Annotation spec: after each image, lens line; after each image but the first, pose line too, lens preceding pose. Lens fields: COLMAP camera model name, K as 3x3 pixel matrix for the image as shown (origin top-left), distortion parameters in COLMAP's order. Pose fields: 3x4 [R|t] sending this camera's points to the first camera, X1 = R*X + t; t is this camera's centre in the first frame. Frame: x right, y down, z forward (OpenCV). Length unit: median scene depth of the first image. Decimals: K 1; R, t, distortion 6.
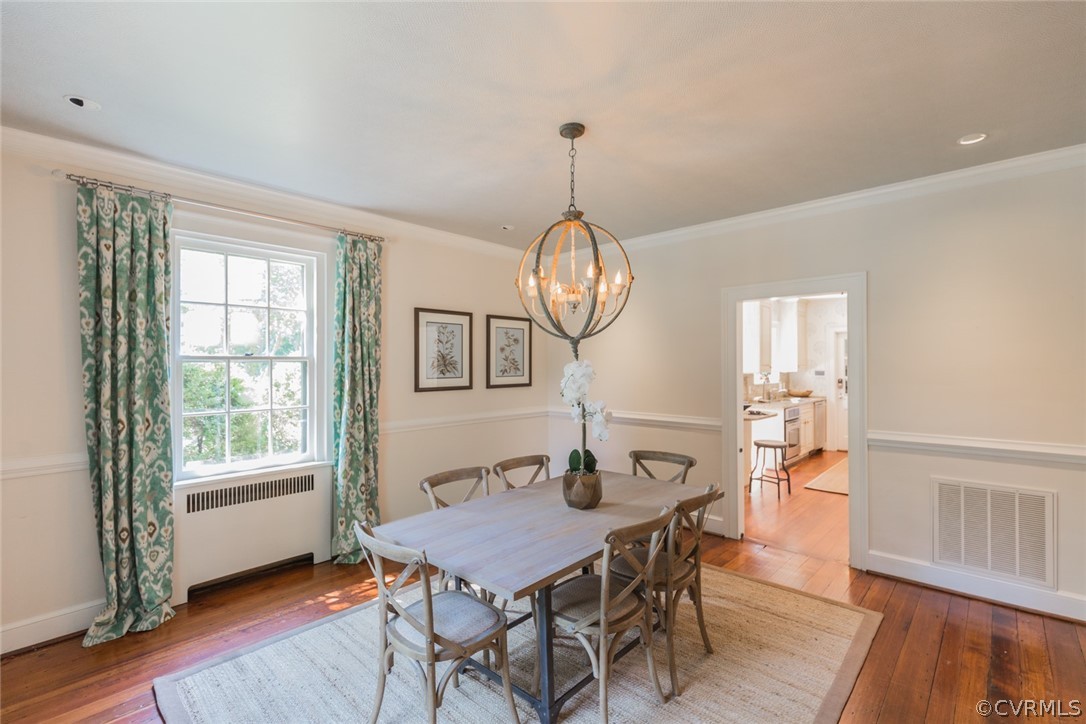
lens RADIAL K [[494.0, 0, 551.2], [0, 494.0, 363.4], [0, 0, 1]] dist [-0.001764, 0.000269]
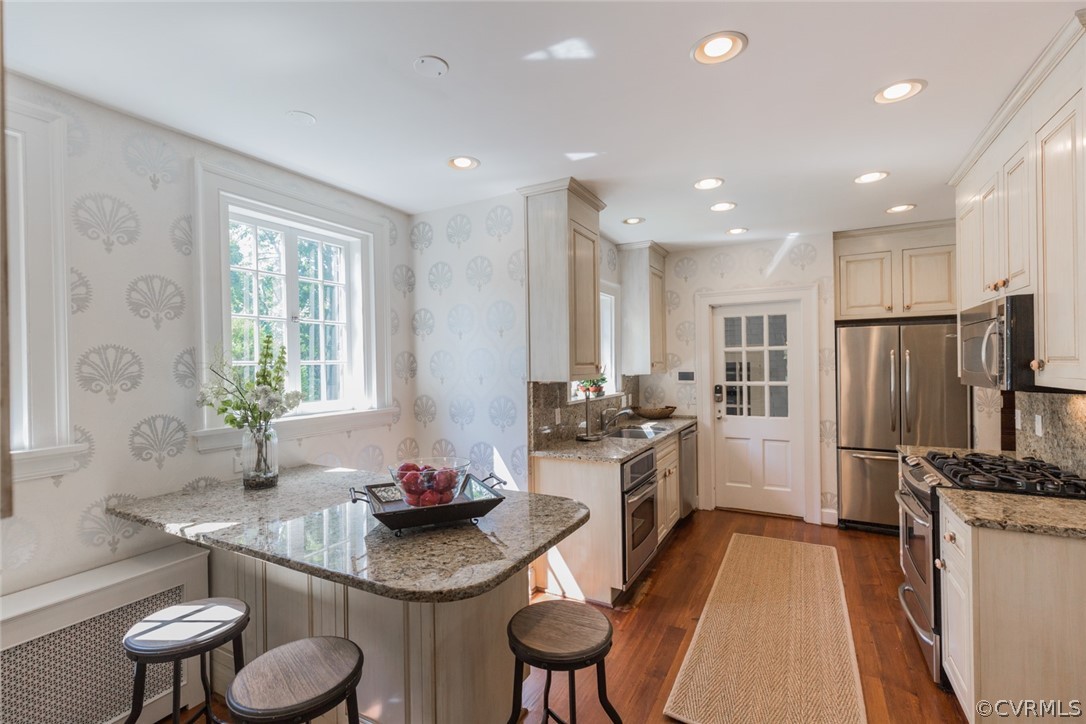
lens RADIAL K [[494.0, 0, 542.7], [0, 494.0, 360.5], [0, 0, 1]] dist [-0.001764, 0.000269]
pose [[0.971505, -0.010674, 0.236779, 0.245426], [0.011608, 0.999929, -0.002552, 0.000870], [-0.236735, 0.005228, 0.971560, 0.481156]]
